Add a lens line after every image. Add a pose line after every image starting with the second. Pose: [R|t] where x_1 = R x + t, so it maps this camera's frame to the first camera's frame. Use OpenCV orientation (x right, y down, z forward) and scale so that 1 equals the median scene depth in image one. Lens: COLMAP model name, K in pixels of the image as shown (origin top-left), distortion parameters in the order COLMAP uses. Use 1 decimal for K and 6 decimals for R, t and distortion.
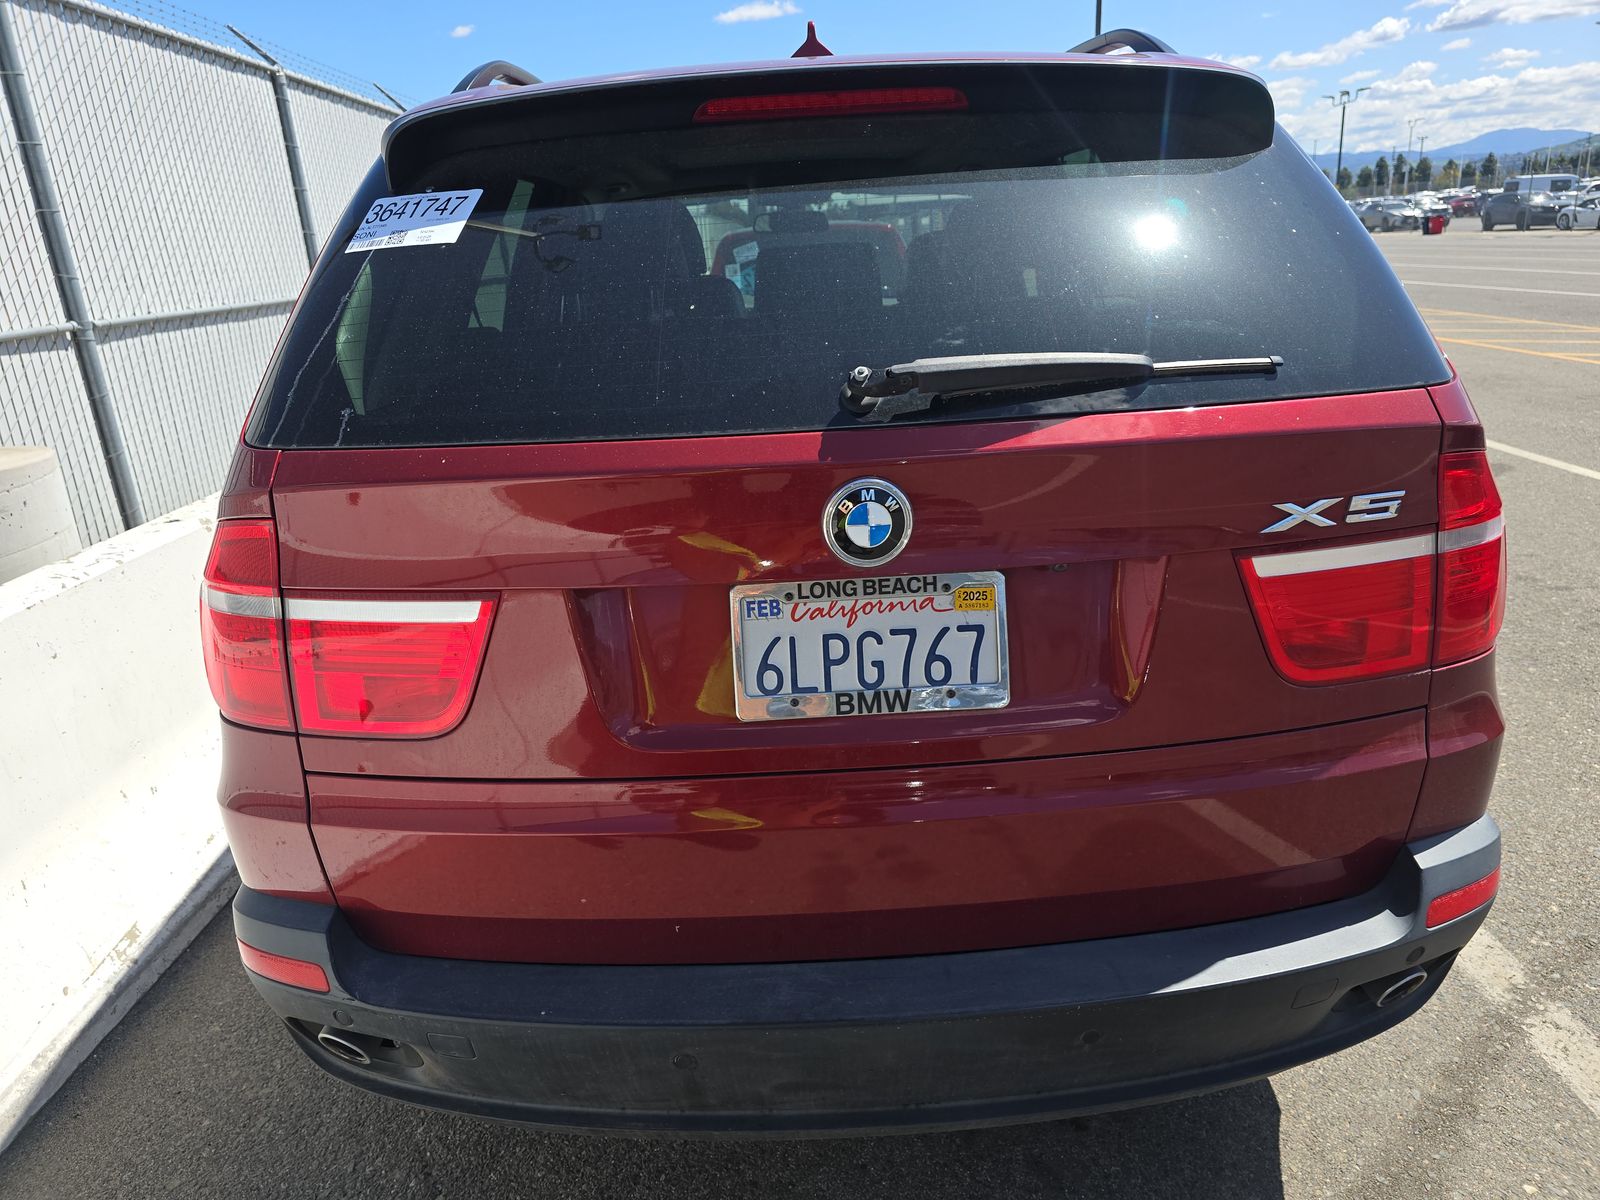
lens RADIAL K [[1145.2, 0, 800.0], [0, 1145.2, 600.0], [0, 0, 1]] dist [0.043382, -0.055538]
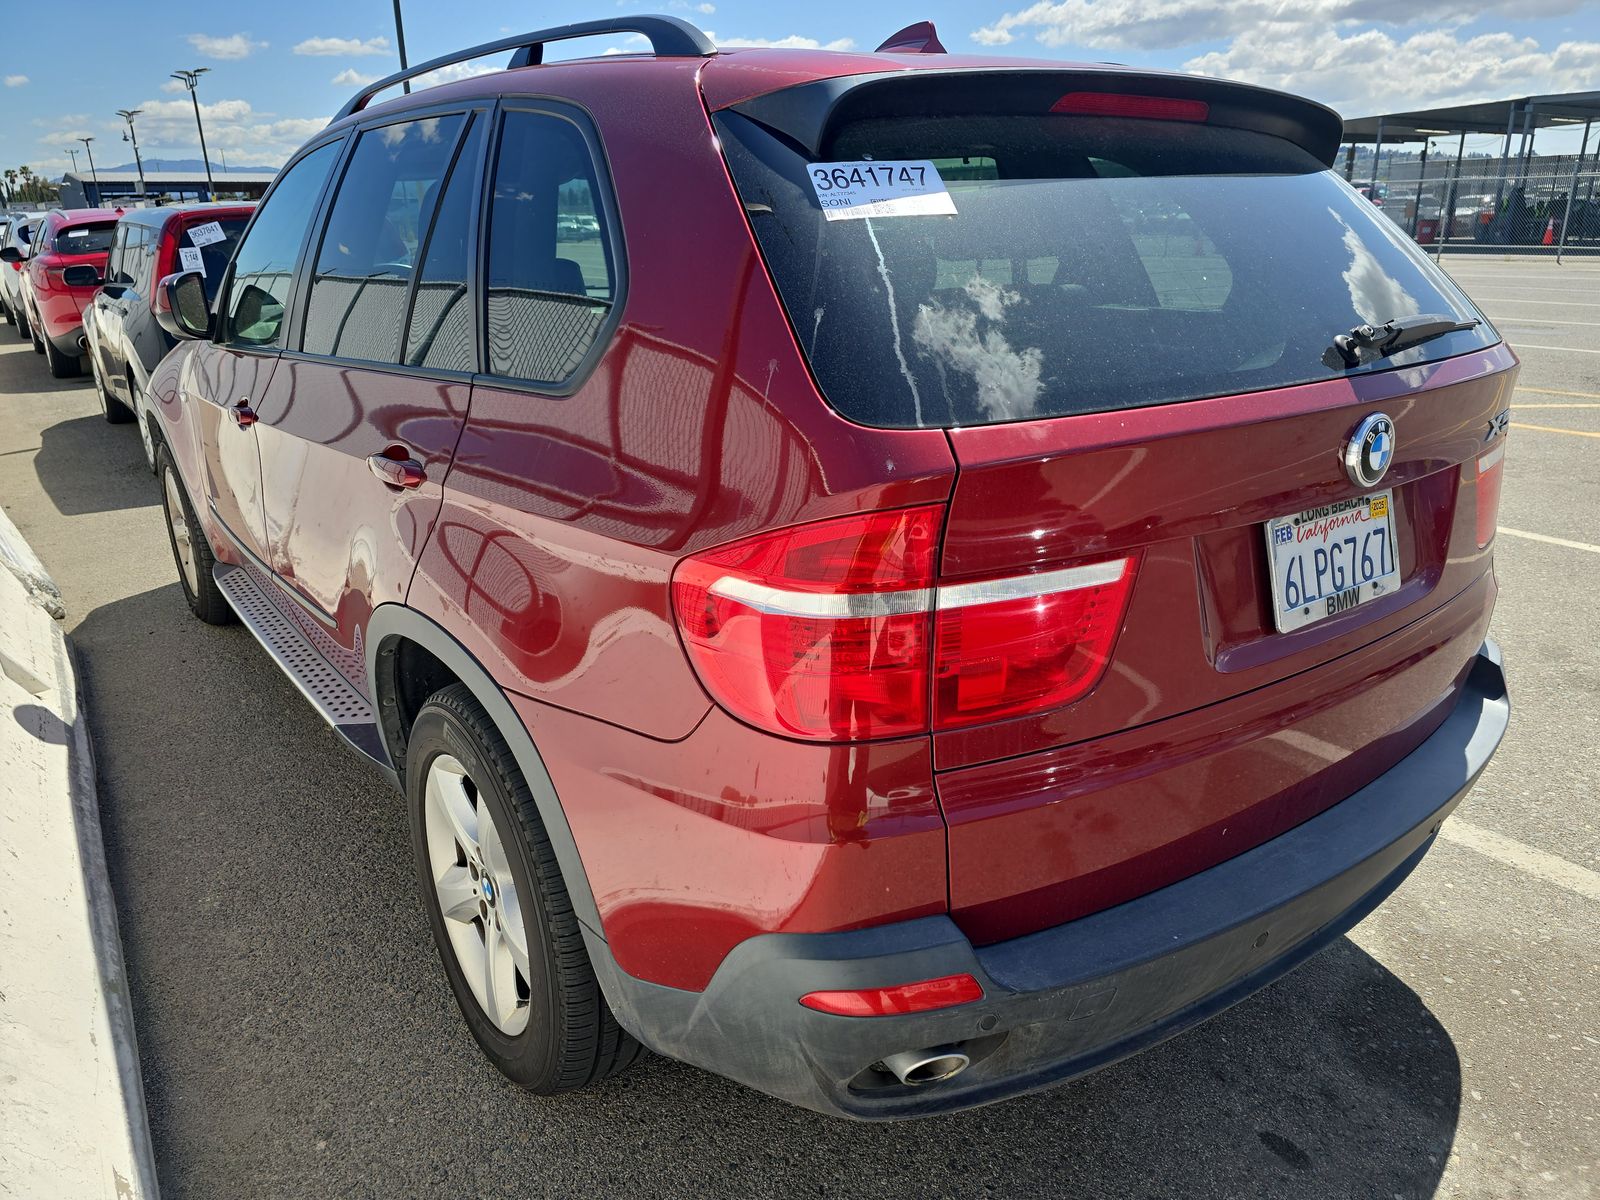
lens RADIAL K [[1145.2, 0, 800.0], [0, 1145.2, 600.0], [0, 0, 1]] dist [0.043382, -0.055538]
pose [[0.810423, -0.146873, 0.567135, -1.103813], [0.153861, 0.987442, 0.035858, -0.044839], [-0.565279, 0.058200, 0.822844, 0.315578]]
